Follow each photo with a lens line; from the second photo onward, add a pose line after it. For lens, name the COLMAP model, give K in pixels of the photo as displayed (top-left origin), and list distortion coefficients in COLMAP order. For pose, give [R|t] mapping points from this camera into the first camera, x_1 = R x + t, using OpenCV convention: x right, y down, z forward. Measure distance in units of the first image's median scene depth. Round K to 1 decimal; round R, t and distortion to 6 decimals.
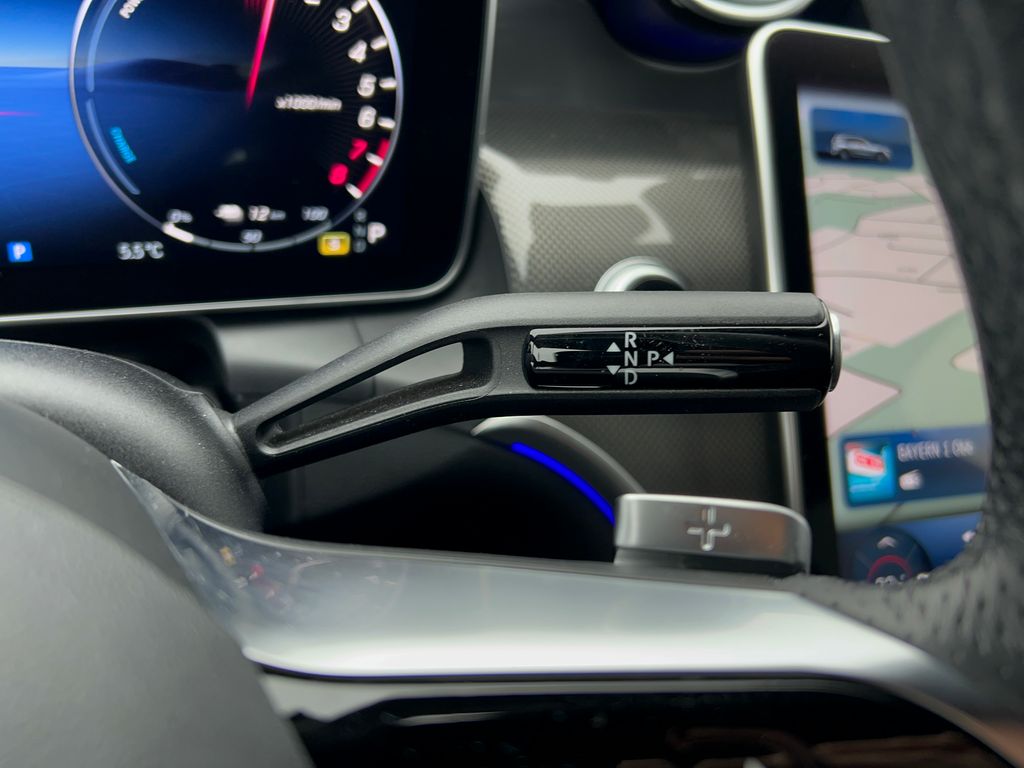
lens RADIAL K [[799.4, 0, 517.5], [0, 799.4, 395.0], [0, 0, 1]] dist [0.075360, -0.153943]
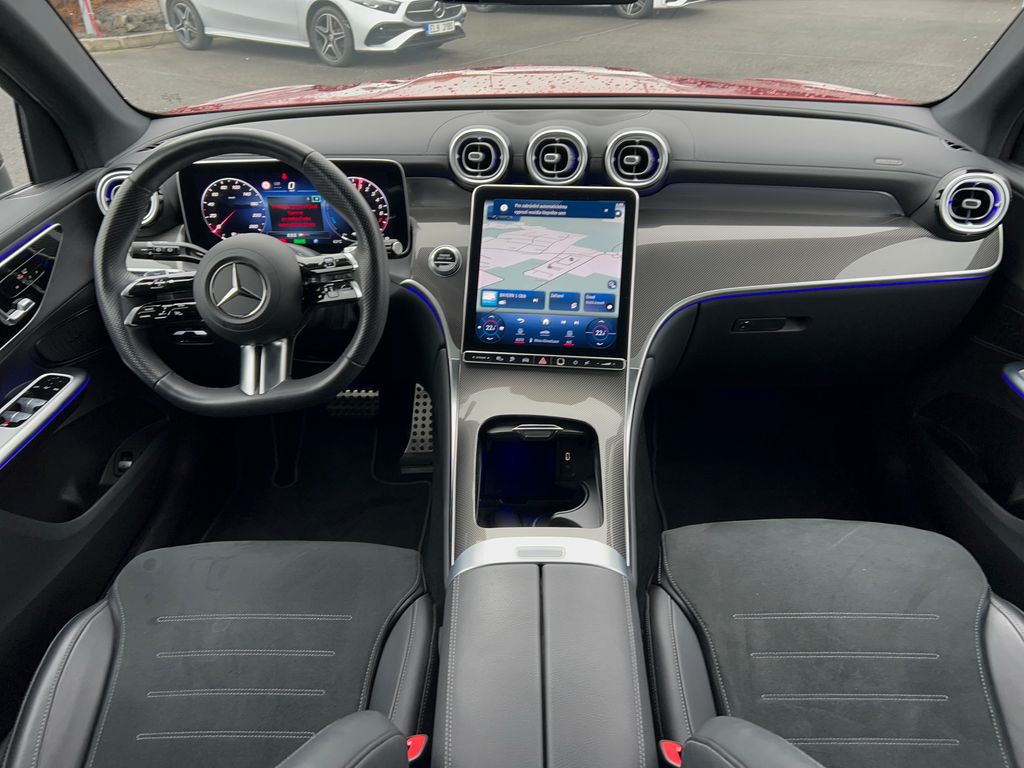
lens RADIAL K [[799.4, 0, 517.5], [0, 799.4, 395.0], [0, 0, 1]] dist [0.075360, -0.153943]
pose [[0.889579, 0.070166, -0.451361, 2.575565], [-0.104578, 0.993171, -0.051716, 0.820207], [0.444650, 0.093208, 0.890842, -2.573097]]
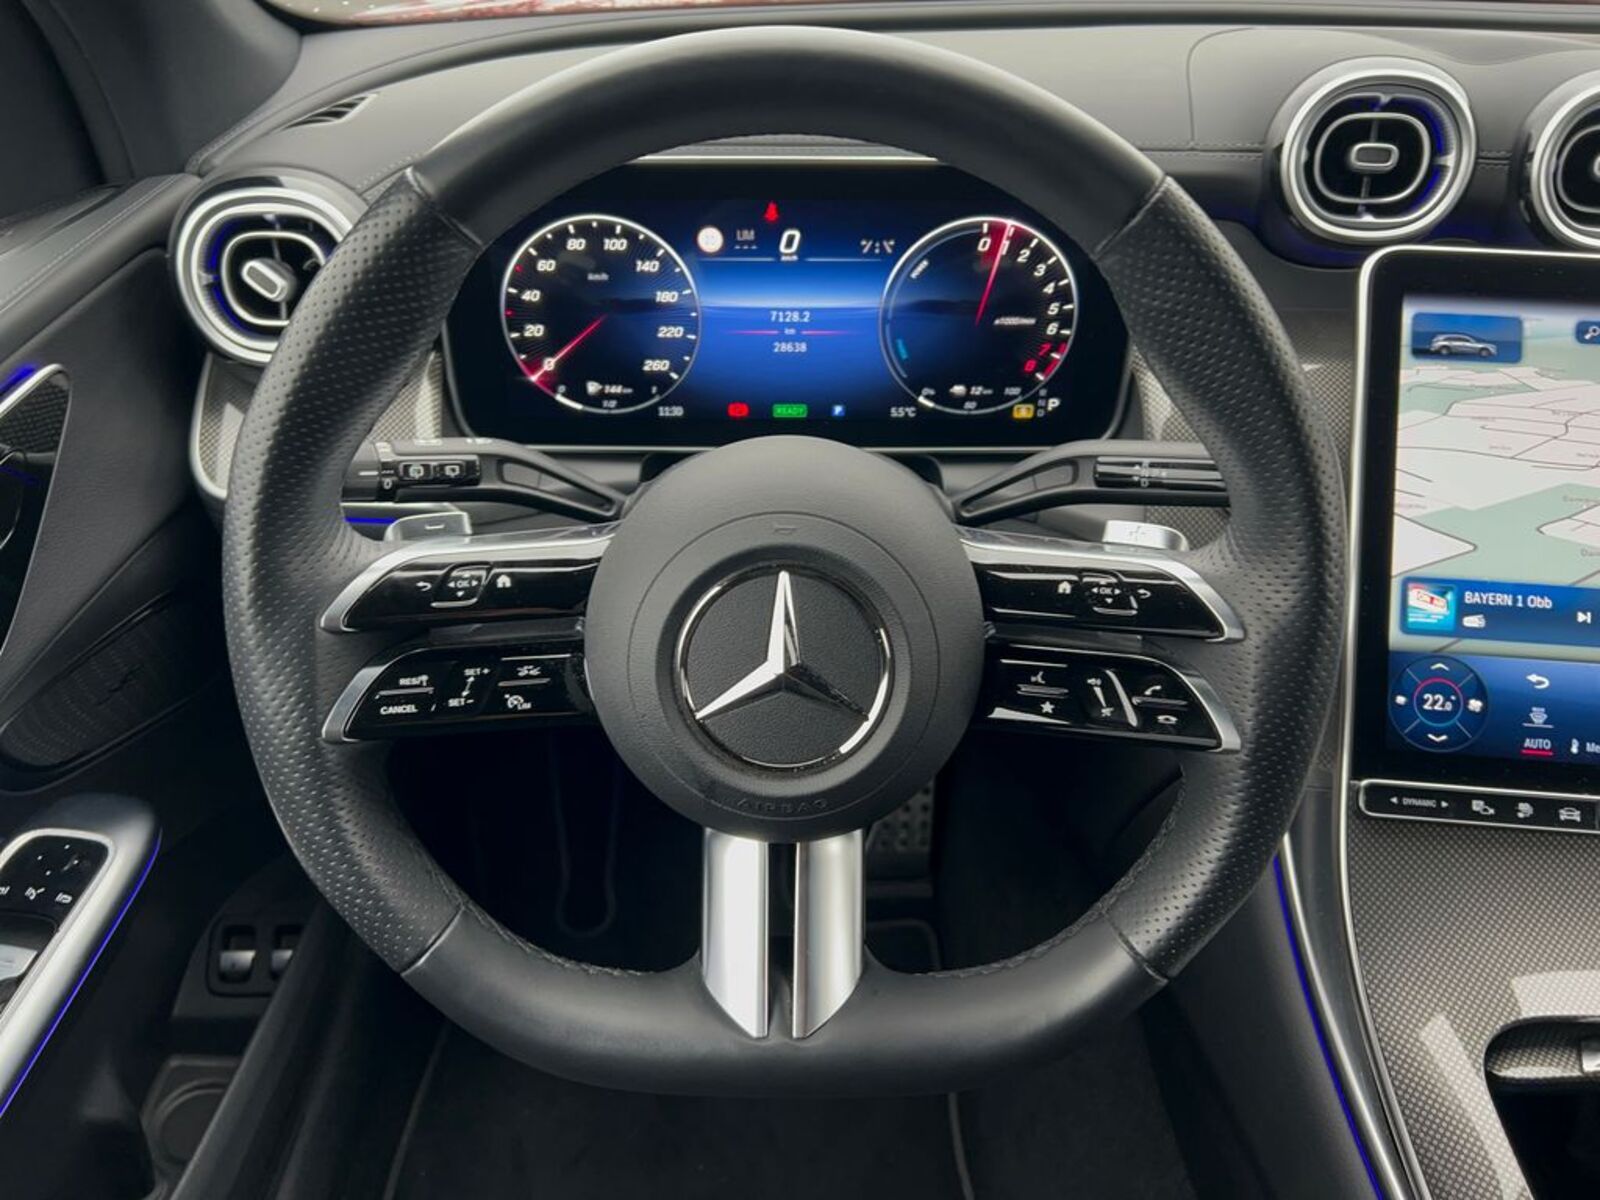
lens RADIAL K [[1249.0, 0, 808.5], [0, 1249.0, 617.2], [0, 0, 1]] dist [0.075360, -0.153943]
pose [[0.903750, 0.099937, -0.416231, 0.420685], [-0.109151, 0.994024, 0.001670, 0.231485], [0.413910, 0.043923, 0.909257, -1.263719]]
